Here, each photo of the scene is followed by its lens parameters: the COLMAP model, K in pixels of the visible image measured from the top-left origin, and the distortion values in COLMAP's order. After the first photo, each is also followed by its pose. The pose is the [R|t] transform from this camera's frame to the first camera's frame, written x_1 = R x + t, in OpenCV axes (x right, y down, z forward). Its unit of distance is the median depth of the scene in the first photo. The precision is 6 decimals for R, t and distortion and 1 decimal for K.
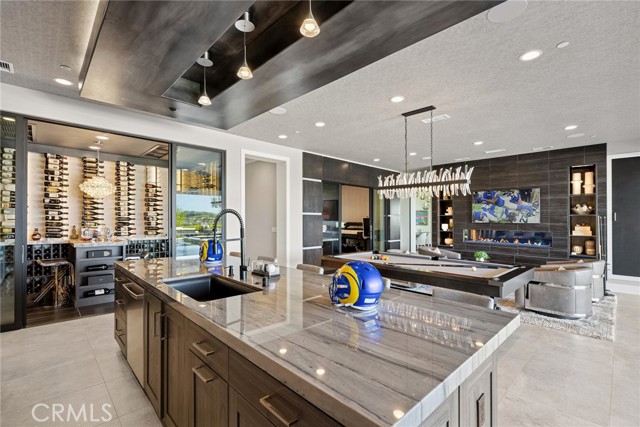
lens RADIAL K [[290.6, 0, 321.3], [0, 290.6, 218.9], [0, 0, 1]] dist [0.000537, 0.000188]
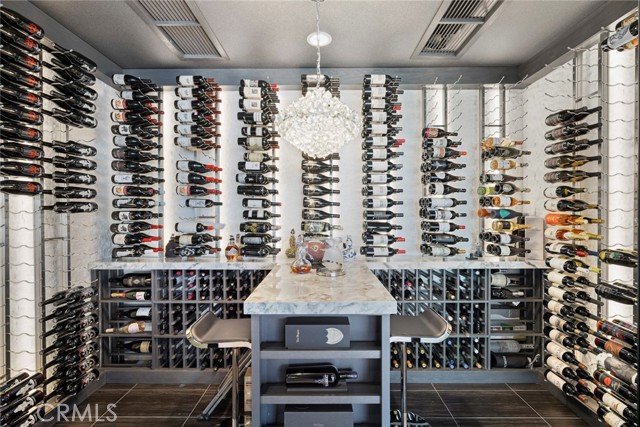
lens RADIAL K [[291.7, 0, 317.1], [0, 291.7, 216.0], [0, 0, 1]] dist [-0.003223, -0.000188]
pose [[0.699209, 0.001150, -0.714917, -0.438732], [0.007527, 0.999931, 0.008970, -0.002877], [0.714878, -0.011653, 0.699152, 0.637314]]
